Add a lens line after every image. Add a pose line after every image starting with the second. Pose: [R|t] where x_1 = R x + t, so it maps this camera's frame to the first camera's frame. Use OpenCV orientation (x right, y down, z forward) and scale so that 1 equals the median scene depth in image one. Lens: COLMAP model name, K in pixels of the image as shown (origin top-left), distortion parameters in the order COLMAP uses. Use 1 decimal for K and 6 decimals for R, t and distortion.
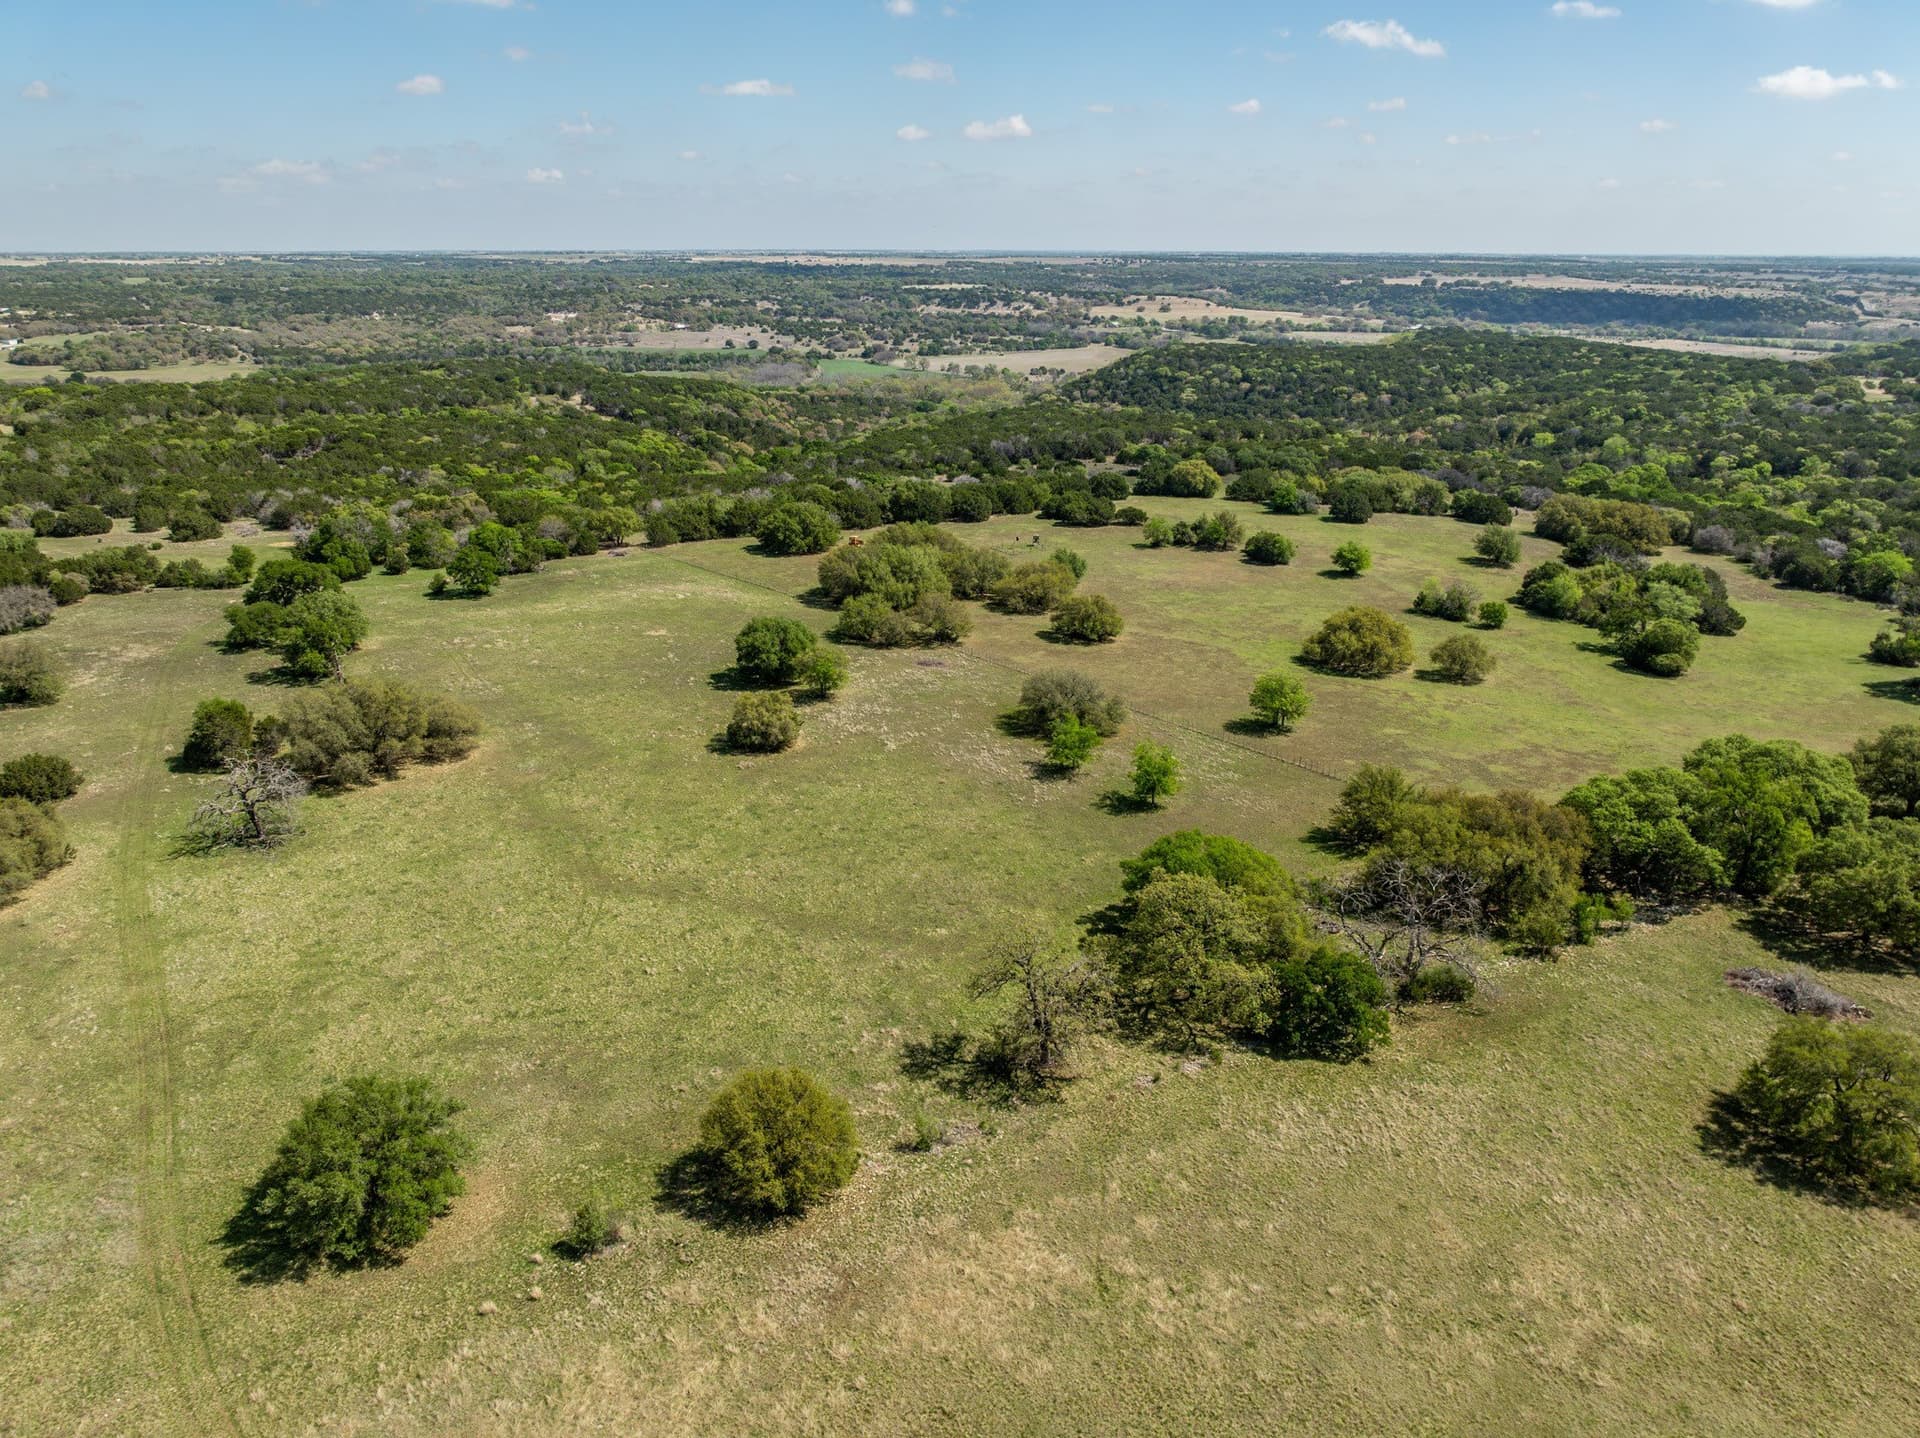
lens RADIAL K [[1358.1, 0, 961.9], [0, 1358.1, 709.1], [0, 0, 1]] dist [-0.031888, 0.019469]
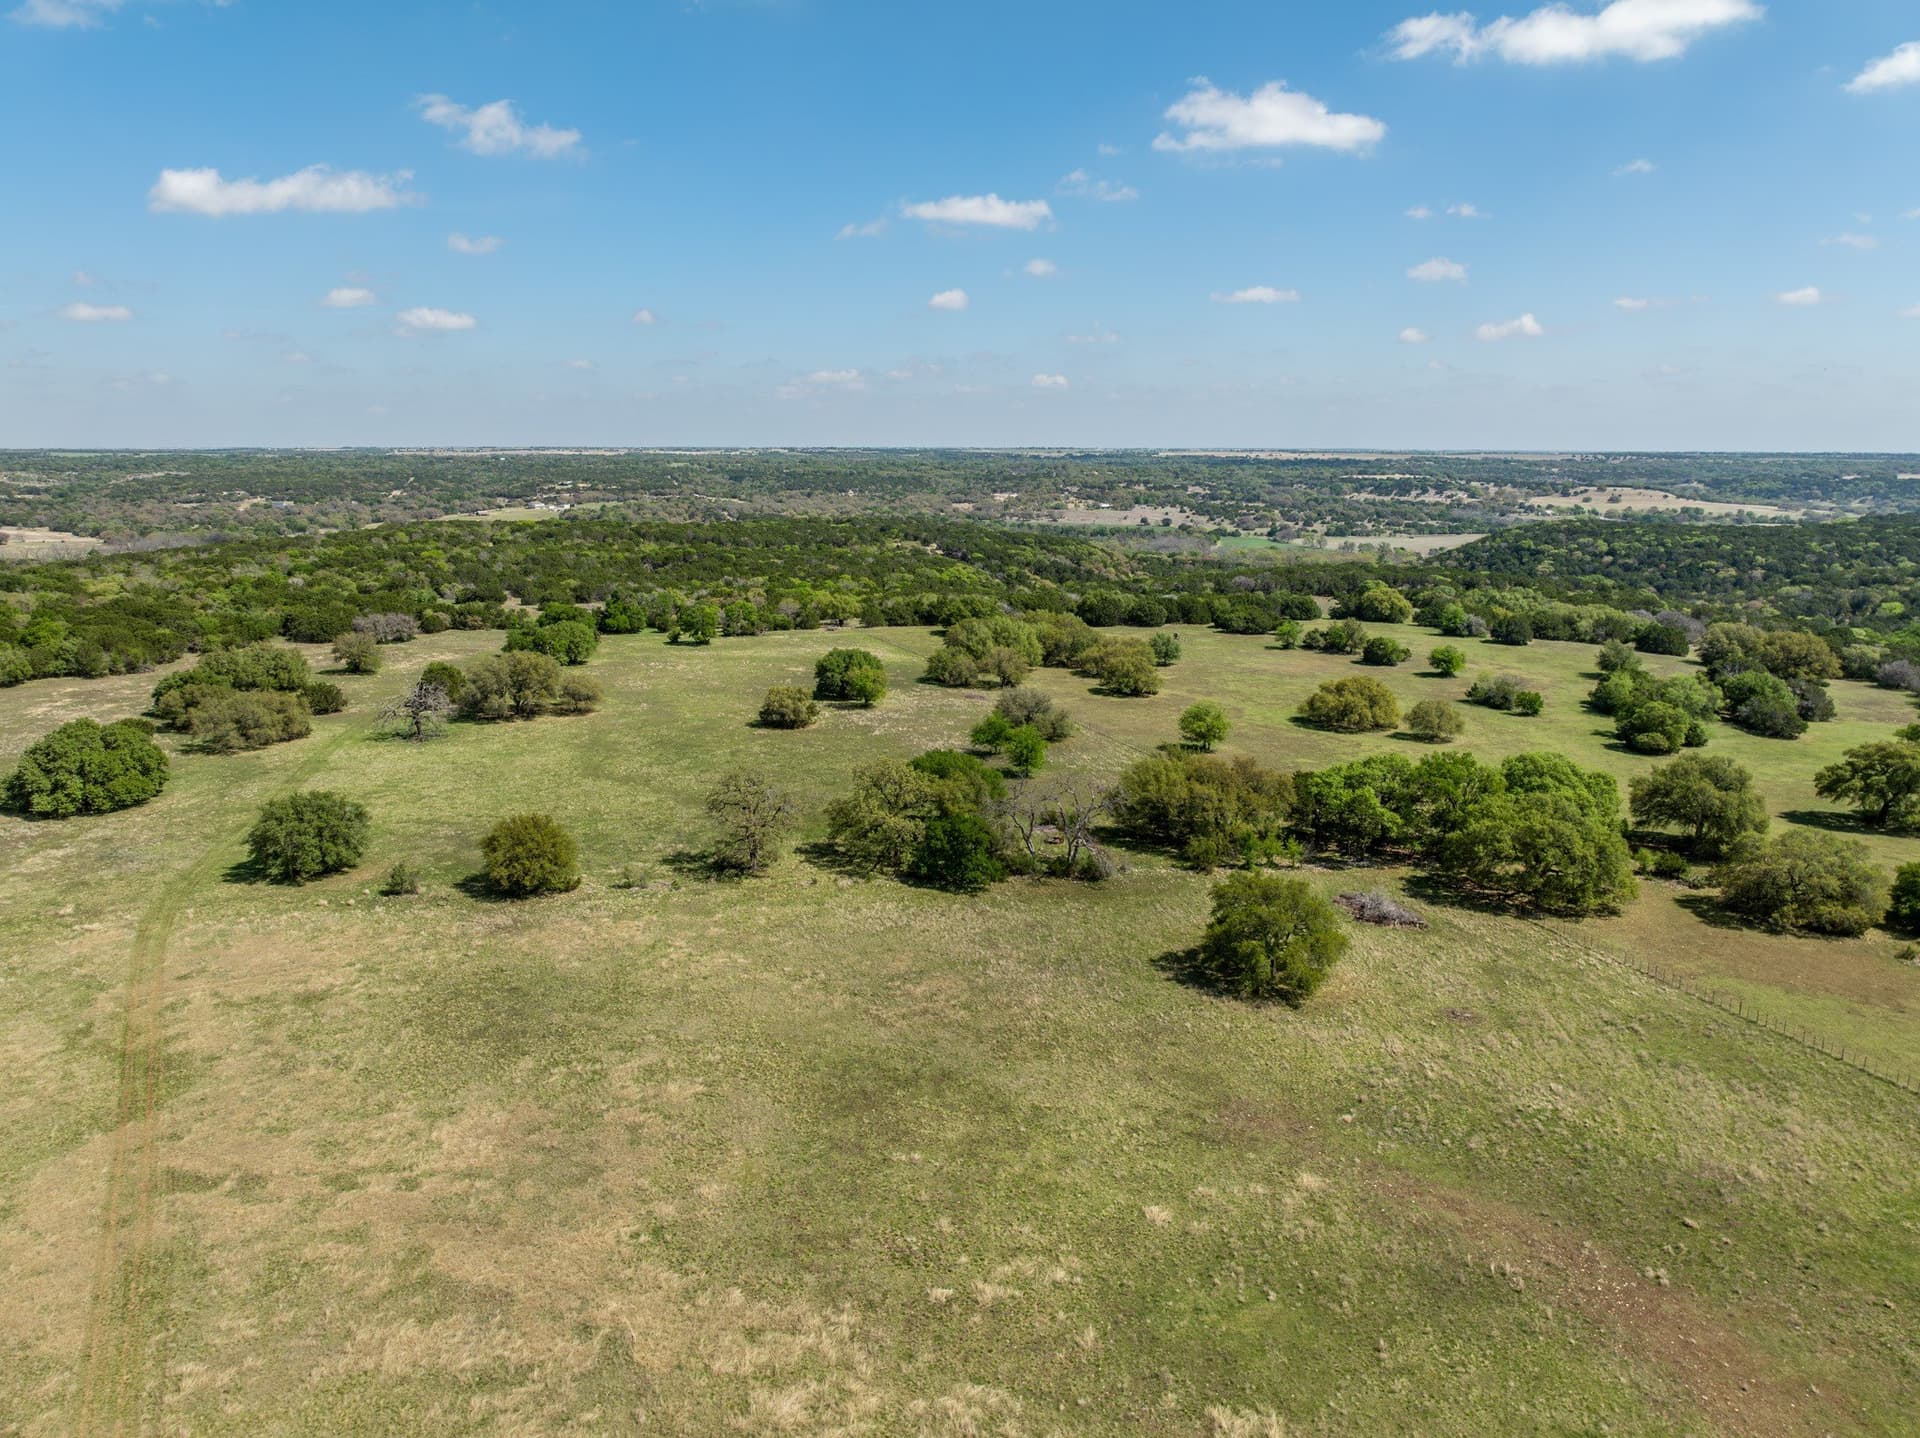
lens RADIAL K [[1358.1, 0, 961.9], [0, 1358.1, 709.4], [0, 0, 1]] dist [-0.031888, 0.019469]
pose [[0.941691, 0.064218, -0.330293, 0.228715], [-0.108969, 0.986921, -0.118793, 0.076526], [0.318344, 0.147858, 0.936373, -0.089494]]
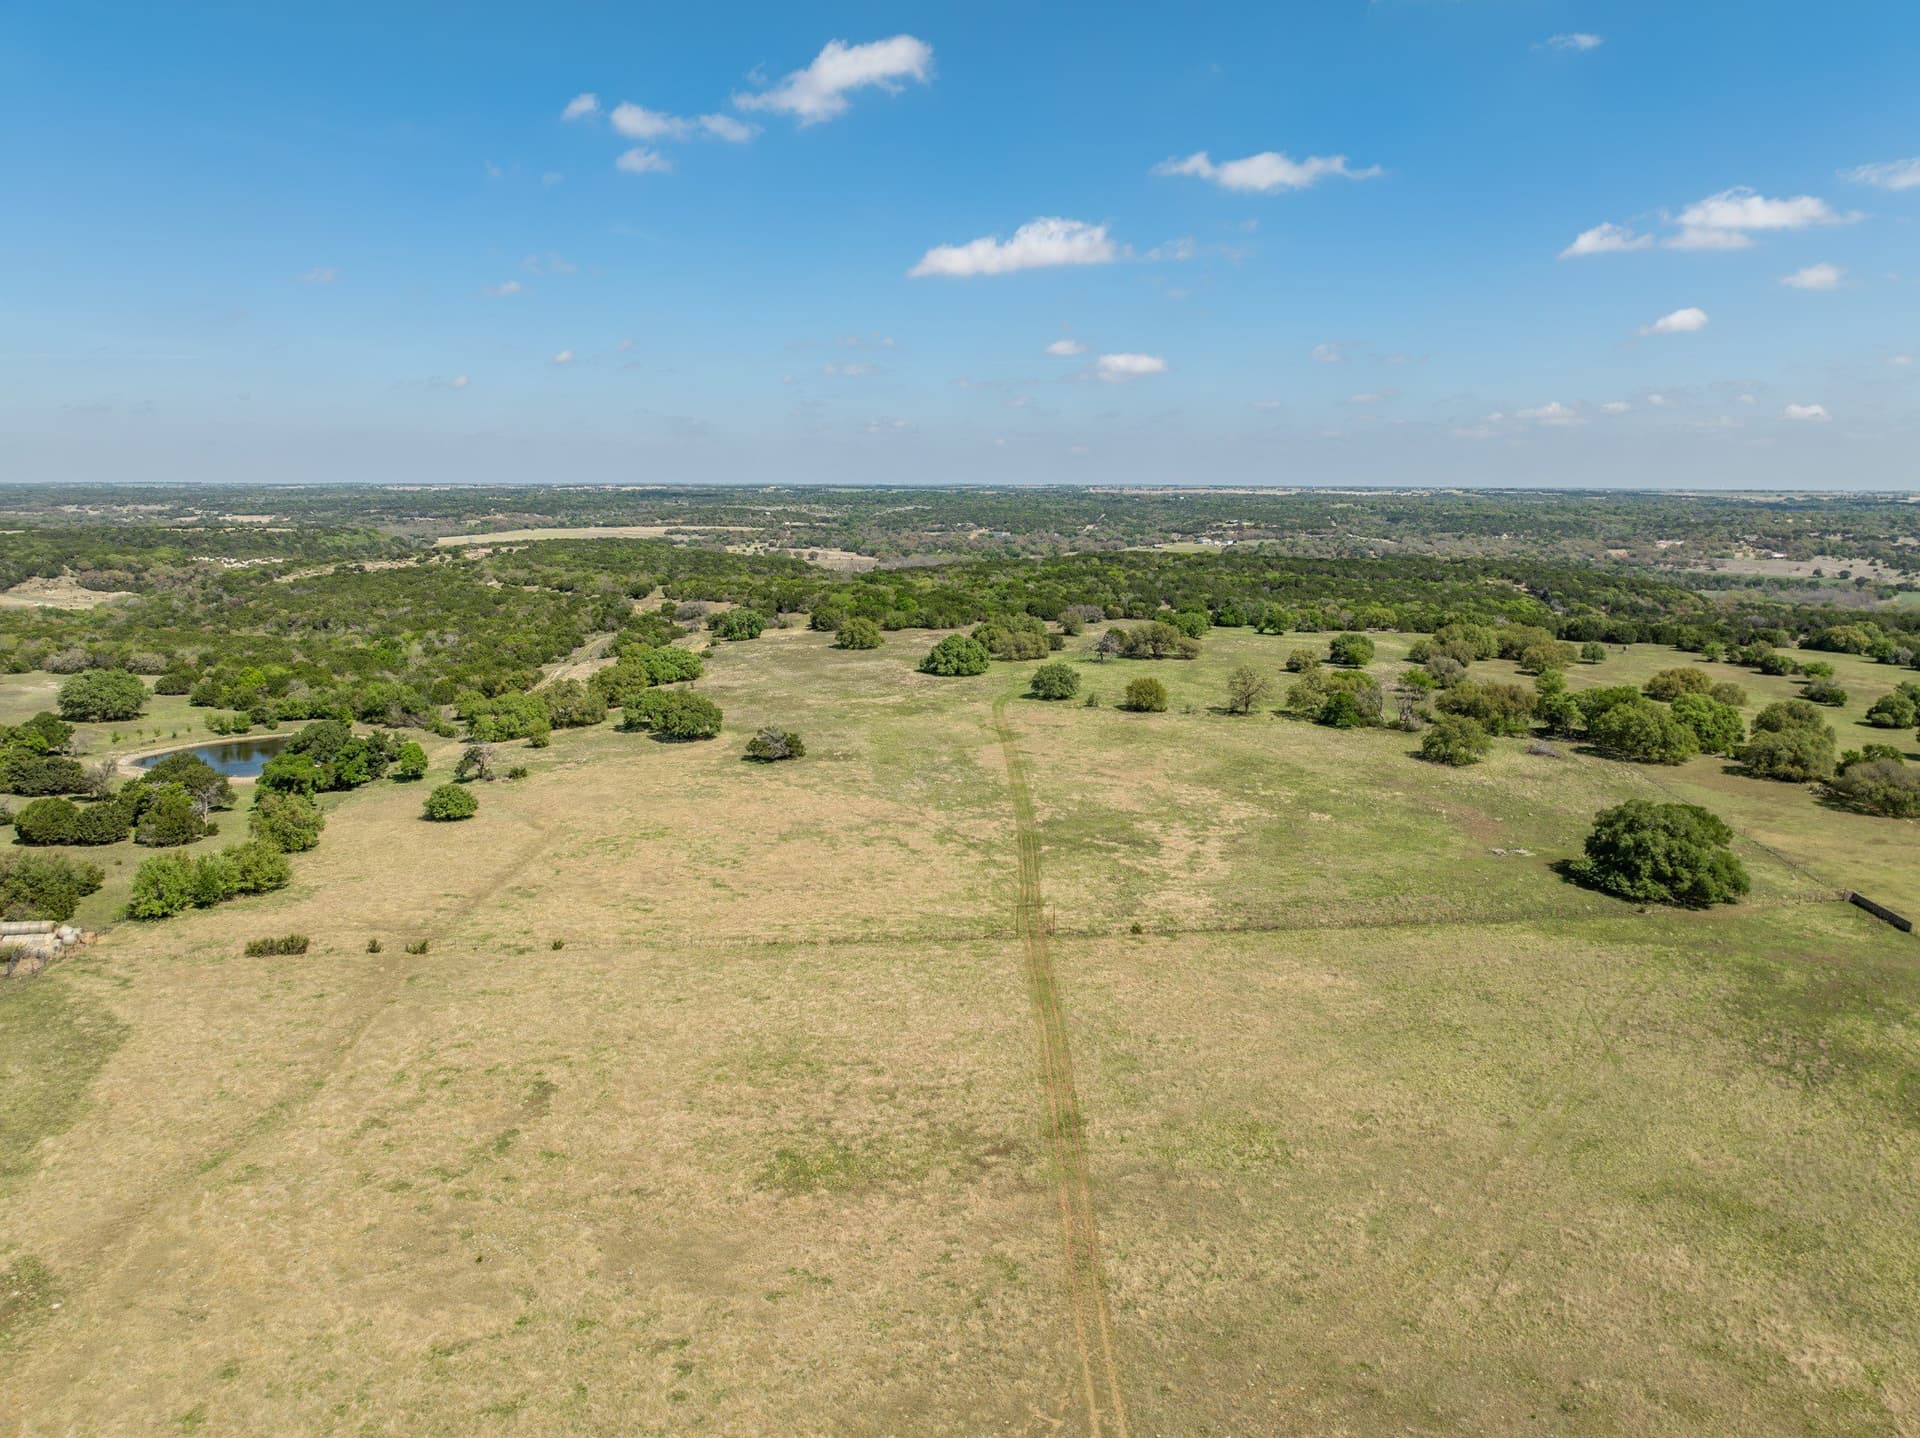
lens RADIAL K [[1358.1, 0, 961.7], [0, 1358.1, 708.5], [0, 0, 1]] dist [-0.031888, 0.019469]
pose [[0.677187, 0.122155, -0.725601, 0.573362], [-0.240474, 0.968715, -0.061346, 0.185444], [0.695407, 0.216031, 0.685376, -0.475538]]
